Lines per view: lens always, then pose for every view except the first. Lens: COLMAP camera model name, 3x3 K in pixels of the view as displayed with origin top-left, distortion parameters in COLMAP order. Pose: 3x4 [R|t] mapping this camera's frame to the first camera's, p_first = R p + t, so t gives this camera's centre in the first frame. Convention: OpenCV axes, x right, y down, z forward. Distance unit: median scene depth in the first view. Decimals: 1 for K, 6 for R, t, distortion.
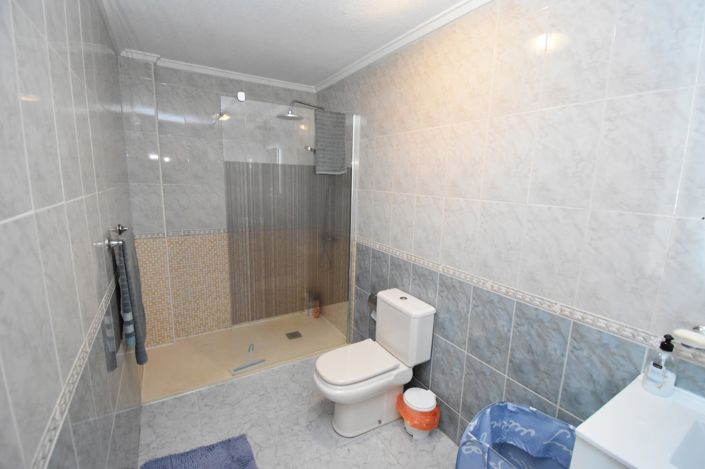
lens RADIAL K [[308.0, 0, 354.7], [0, 308.0, 234.5], [0, 0, 1]] dist [0.021978, -0.026906]
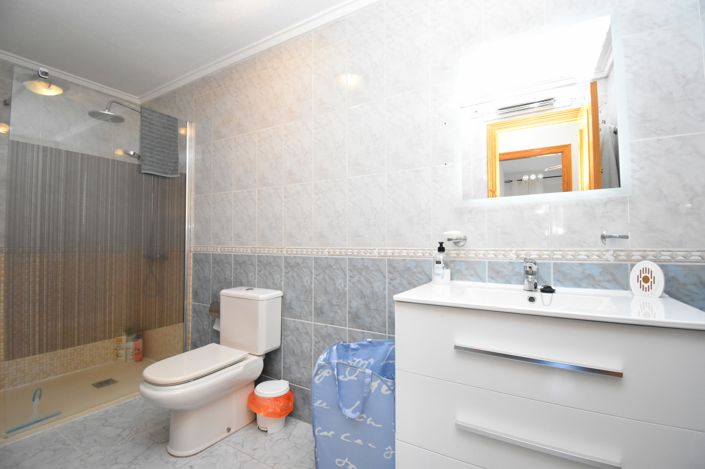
lens RADIAL K [[308.0, 0, 354.7], [0, 308.0, 234.5], [0, 0, 1]] dist [0.021978, -0.026906]
pose [[0.876495, -0.015158, 0.481172, -0.020334], [0.109445, 0.979606, -0.168504, 0.246120], [-0.468805, 0.200354, 0.860279, -0.042361]]
